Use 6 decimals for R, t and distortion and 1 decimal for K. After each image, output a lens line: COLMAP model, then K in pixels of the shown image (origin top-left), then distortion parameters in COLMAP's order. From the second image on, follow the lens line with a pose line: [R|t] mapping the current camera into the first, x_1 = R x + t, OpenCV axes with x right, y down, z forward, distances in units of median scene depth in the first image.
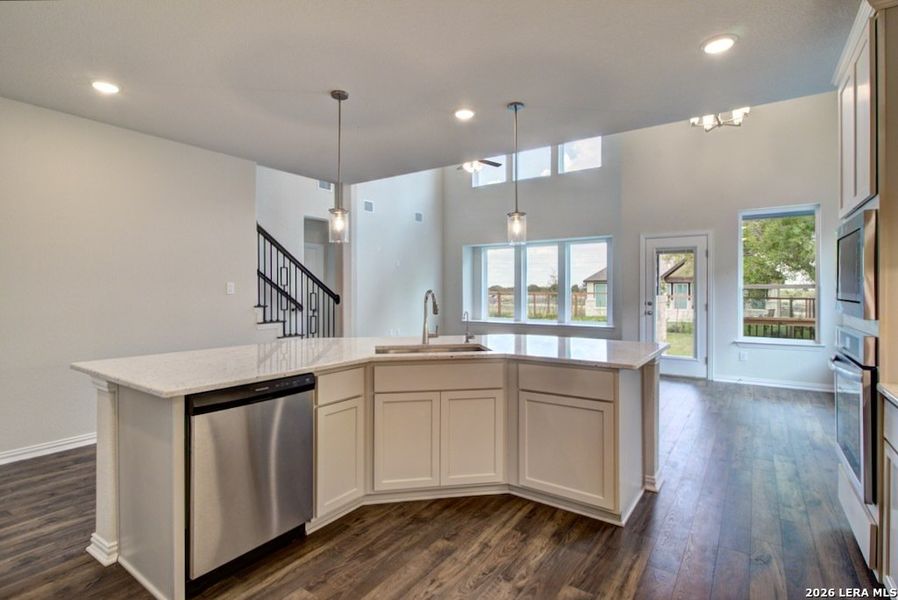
lens RADIAL K [[442.7, 0, 445.8], [0, 442.7, 292.1], [0, 0, 1]] dist [0.002583, -0.001715]
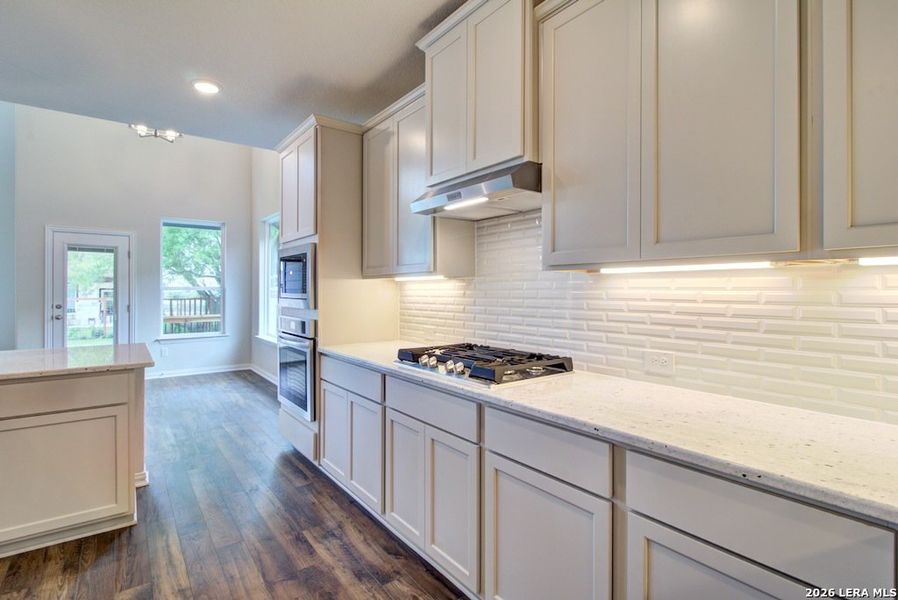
lens RADIAL K [[442.7, 0, 445.3], [0, 442.7, 292.7], [0, 0, 1]] dist [0.002583, -0.001715]
pose [[0.321244, 0.001232, 0.946996, -0.146120], [0.001411, 0.999997, -0.001780, 0.001553], [-0.946995, 0.001908, 0.321242, 0.001917]]
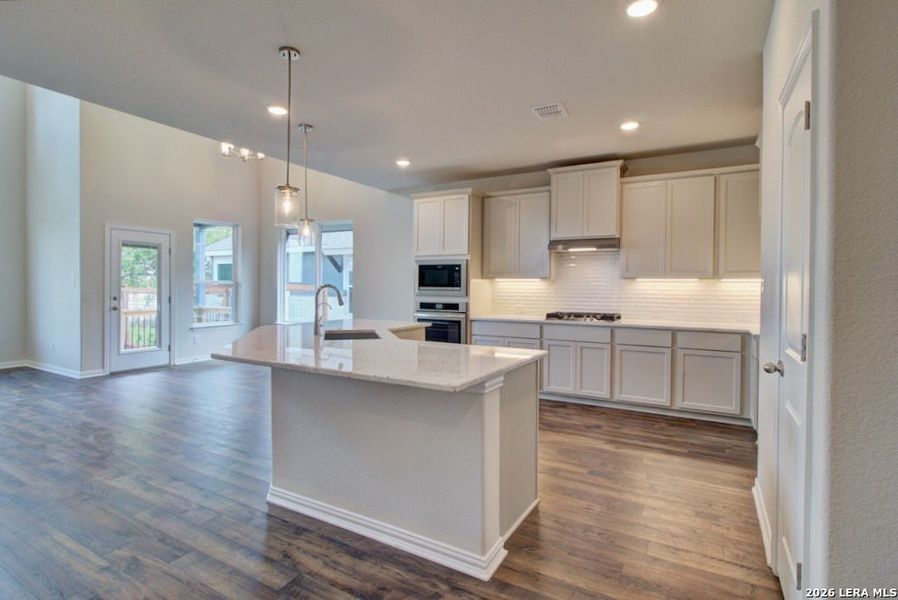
lens RADIAL K [[442.7, 0, 447.8], [0, 442.7, 293.5], [0, 0, 1]] dist [0.002583, -0.001715]
pose [[-0.078727, -0.013143, 0.996810, -0.650921], [-0.002739, 0.999912, 0.012968, 0.001980], [-0.996892, -0.001710, -0.078756, 0.448166]]
